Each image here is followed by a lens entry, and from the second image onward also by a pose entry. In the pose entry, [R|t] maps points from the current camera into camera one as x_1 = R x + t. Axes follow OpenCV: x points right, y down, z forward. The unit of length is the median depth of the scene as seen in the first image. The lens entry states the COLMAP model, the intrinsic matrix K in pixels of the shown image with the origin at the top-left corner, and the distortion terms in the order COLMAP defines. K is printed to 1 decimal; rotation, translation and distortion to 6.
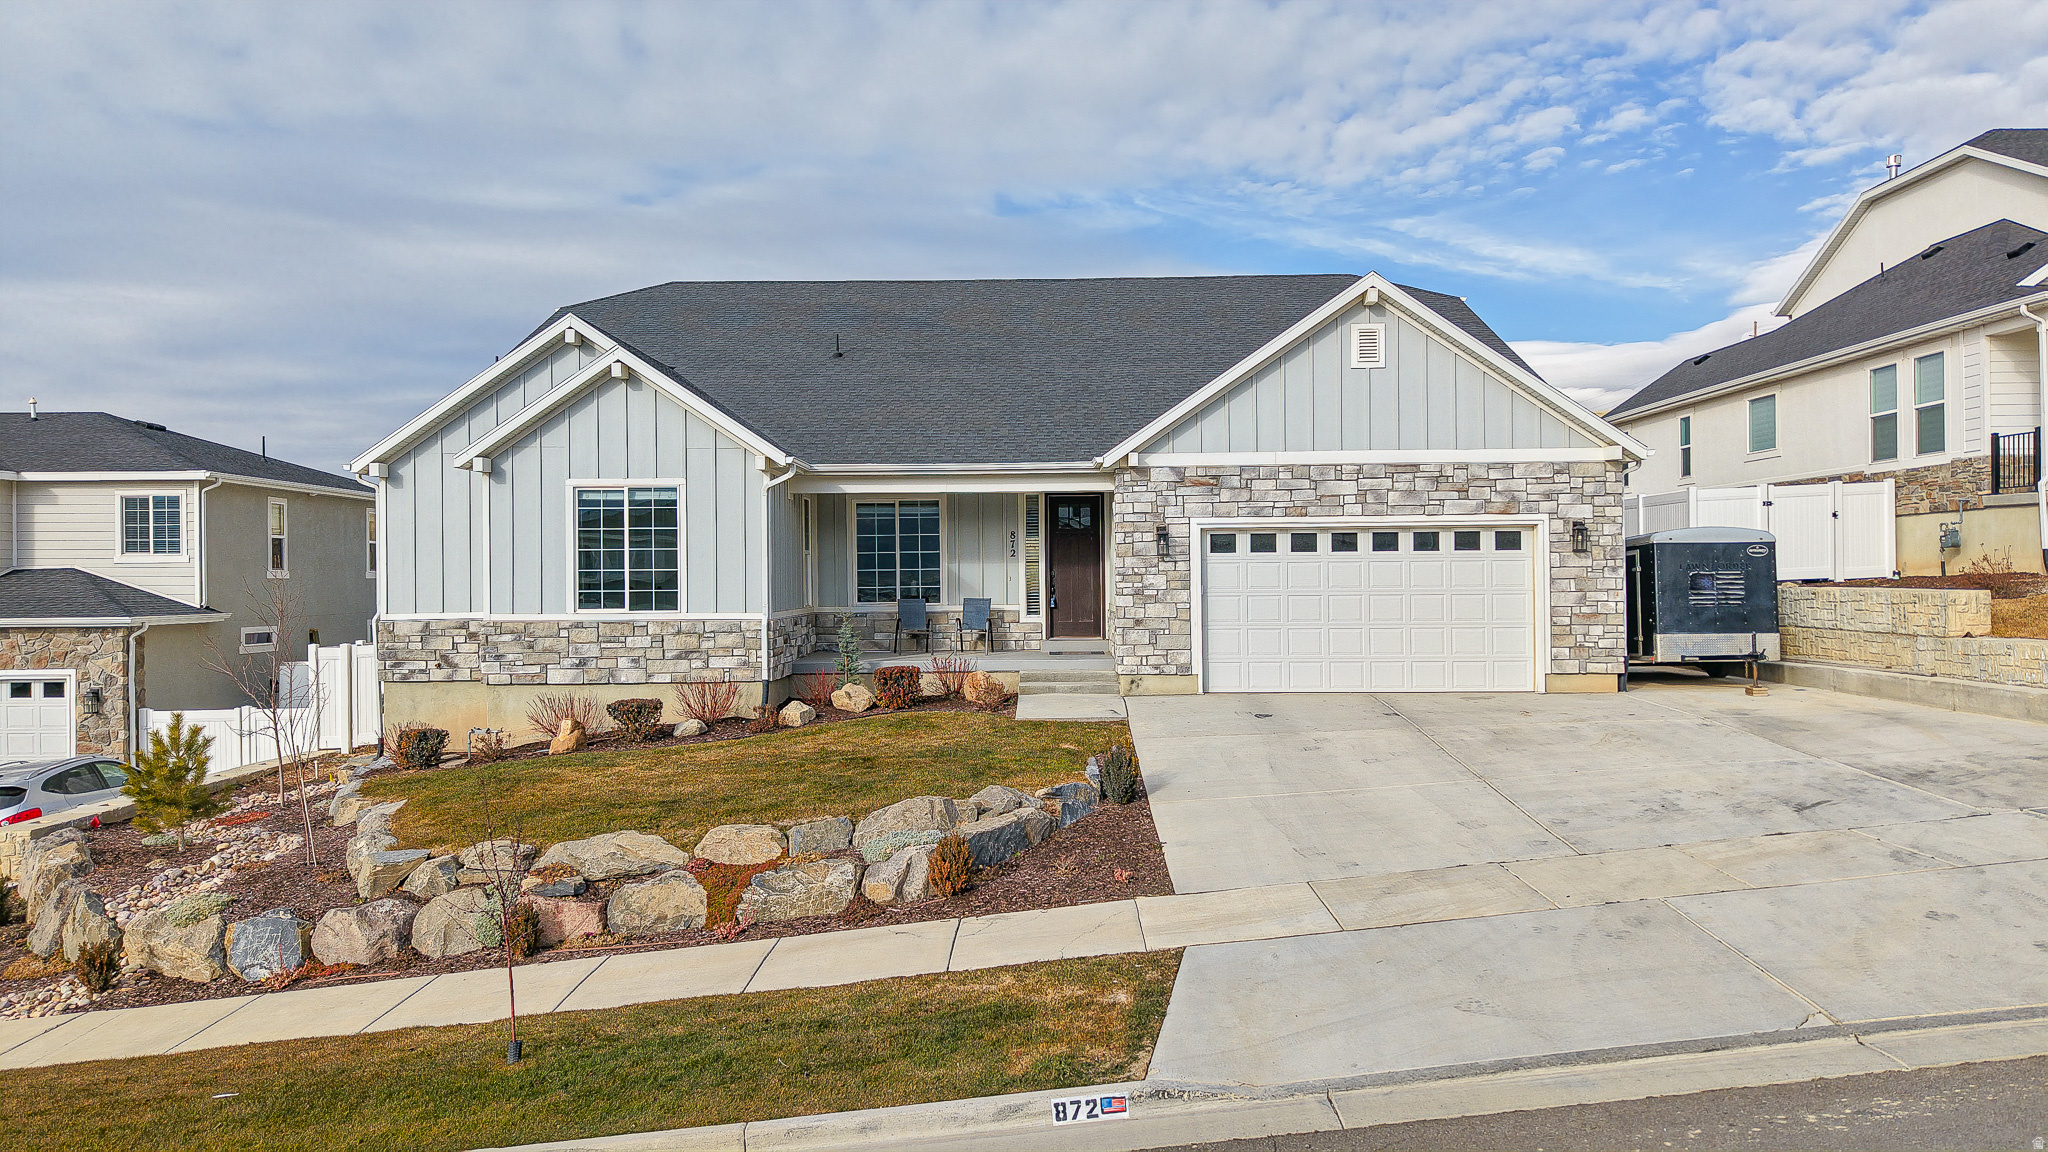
lens RADIAL K [[1373.5, 0, 1031.8], [0, 1373.5, 579.8], [0, 0, 1]] dist [0.017507, -0.014781]
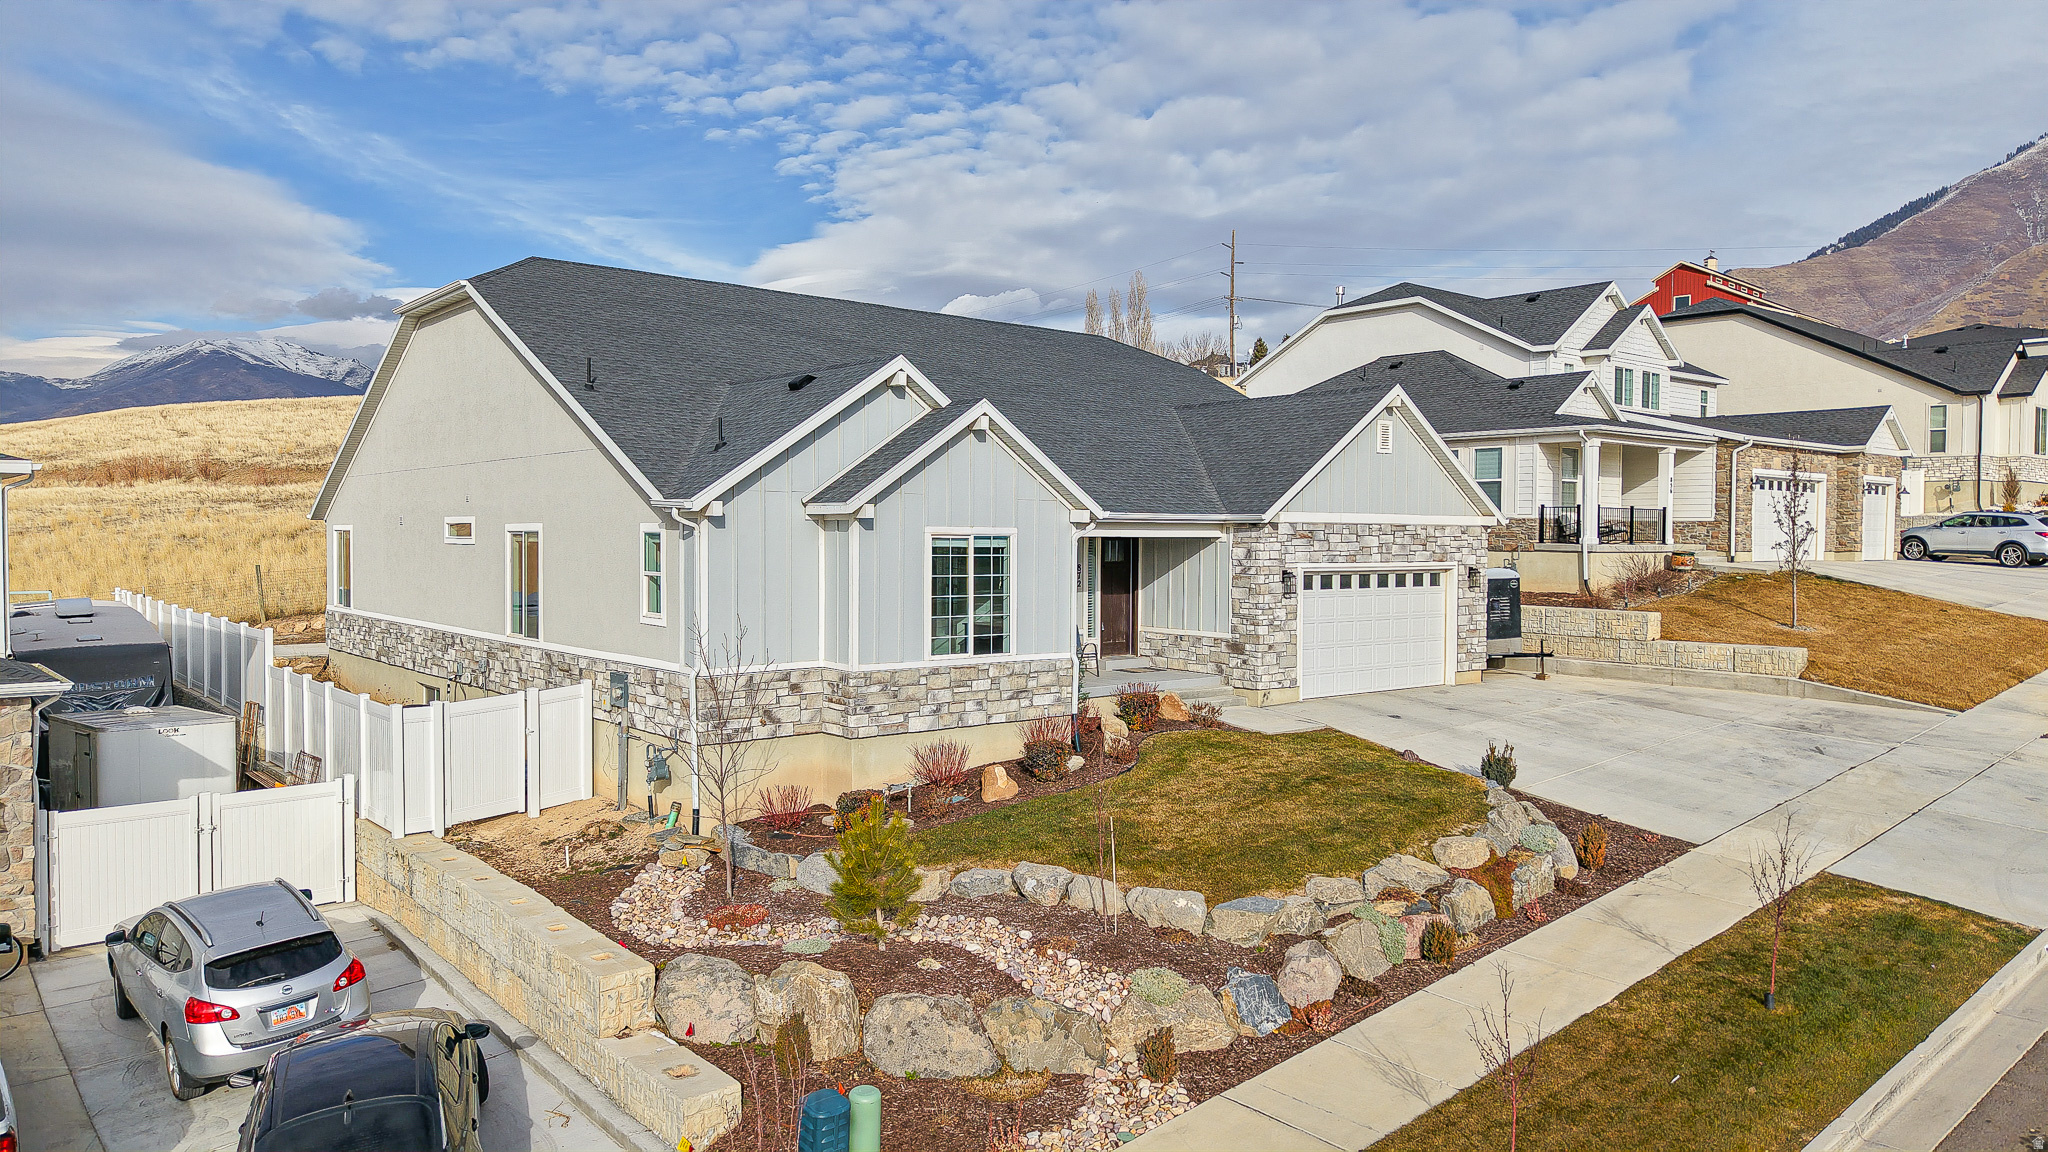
lens RADIAL K [[1373.5, 0, 1022.6], [0, 1373.5, 578.9], [0, 0, 1]] dist [0.017507, -0.014781]
pose [[0.759602, -0.006019, 0.650360, -0.910547], [-0.016281, 0.999468, 0.028266, -0.062668], [-0.650184, -0.032060, 0.759100, 0.197792]]
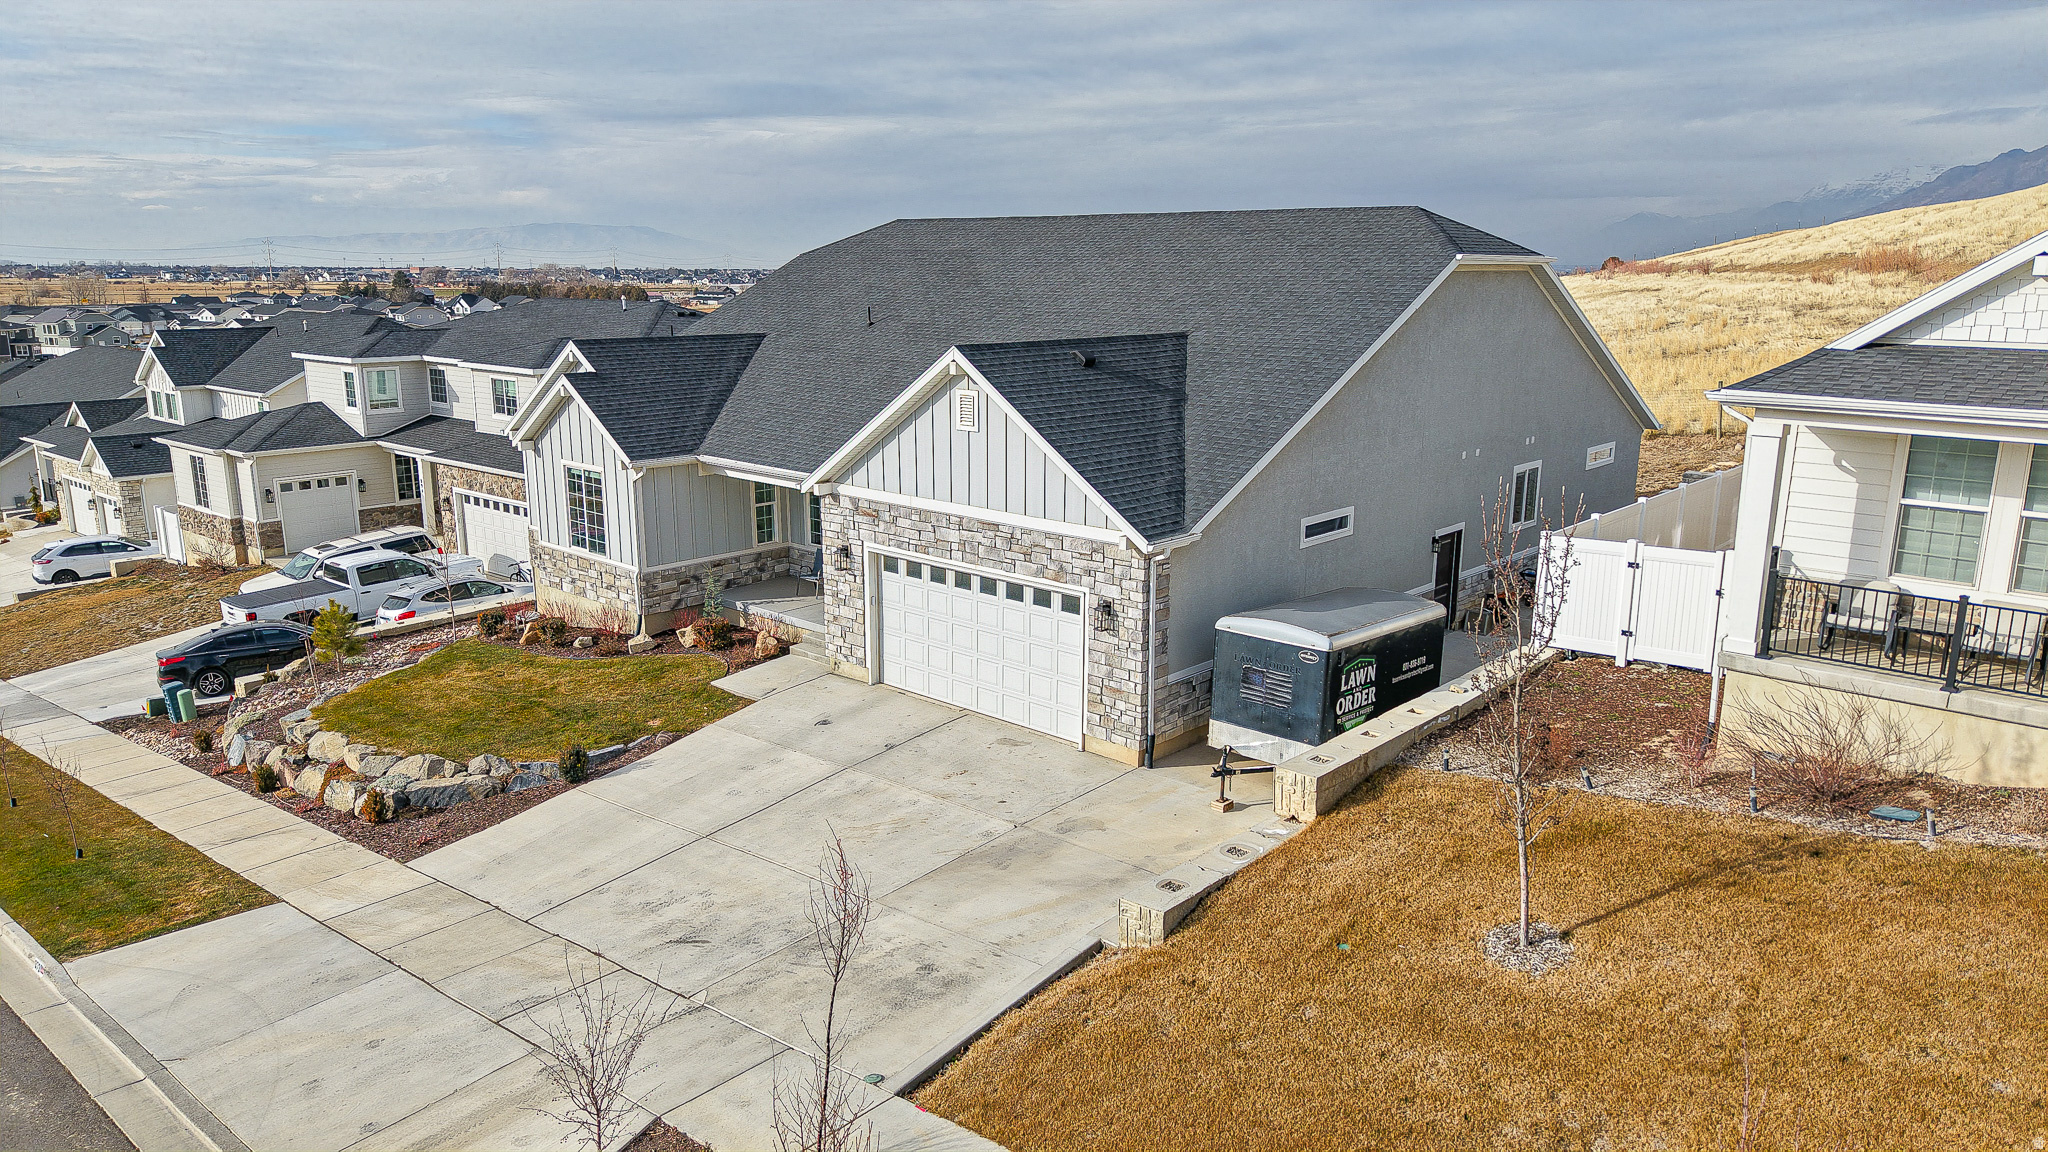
lens RADIAL K [[1373.5, 0, 1034.9], [0, 1373.5, 579.6], [0, 0, 1]] dist [0.017507, -0.014781]
pose [[0.755897, 0.161053, -0.634572, 0.995645], [-0.015468, 0.973393, 0.228619, -0.288921], [0.654508, -0.162997, 0.738276, 0.210395]]
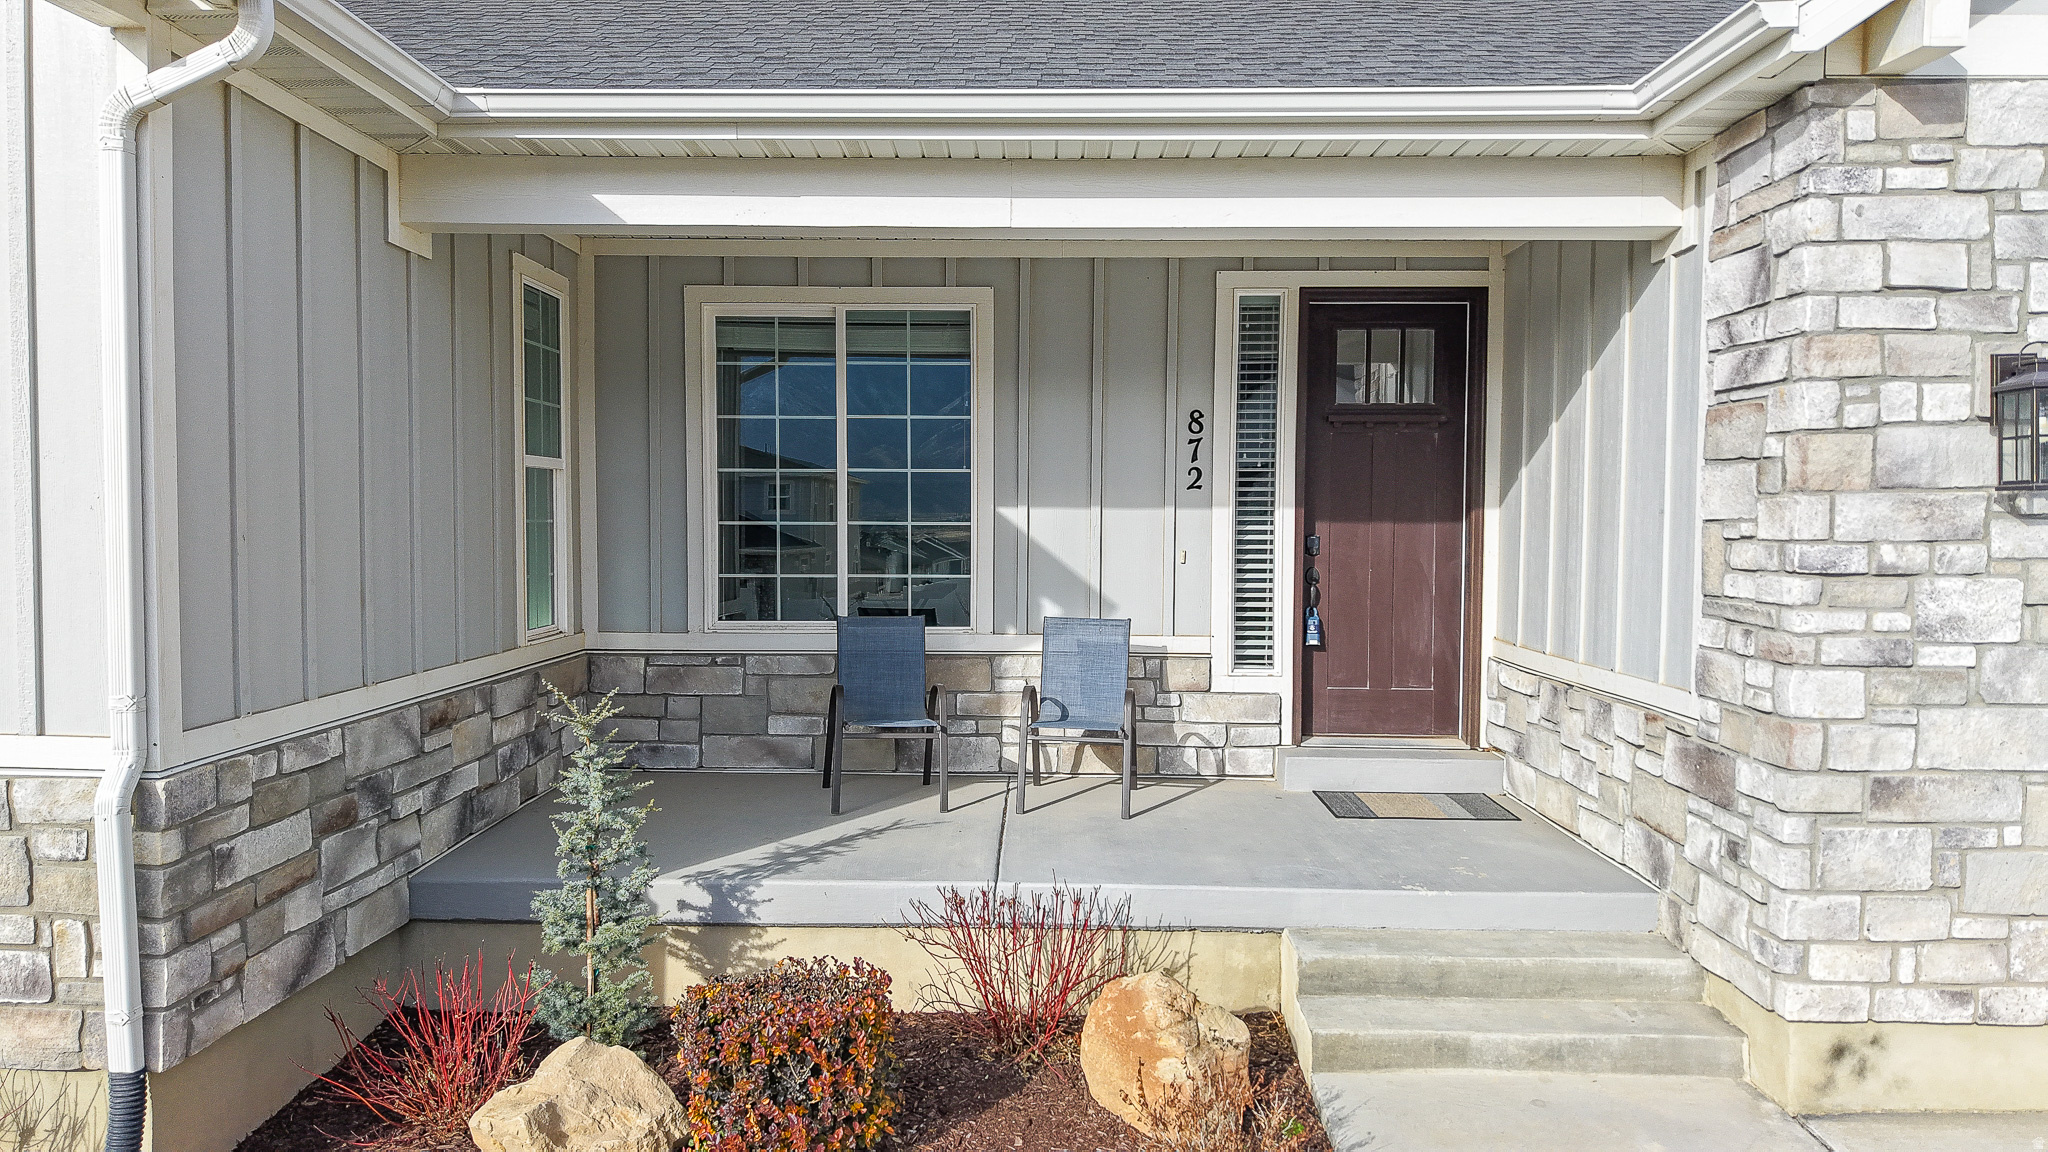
lens RADIAL K [[1373.5, 0, 1025.6], [0, 1373.5, 582.3], [0, 0, 1]] dist [0.017507, -0.014781]
pose [[0.999840, 0.016470, -0.006952, -0.059366], [-0.016137, 0.998831, 0.045560, -0.010284], [0.007694, -0.045440, 0.998937, 0.780529]]
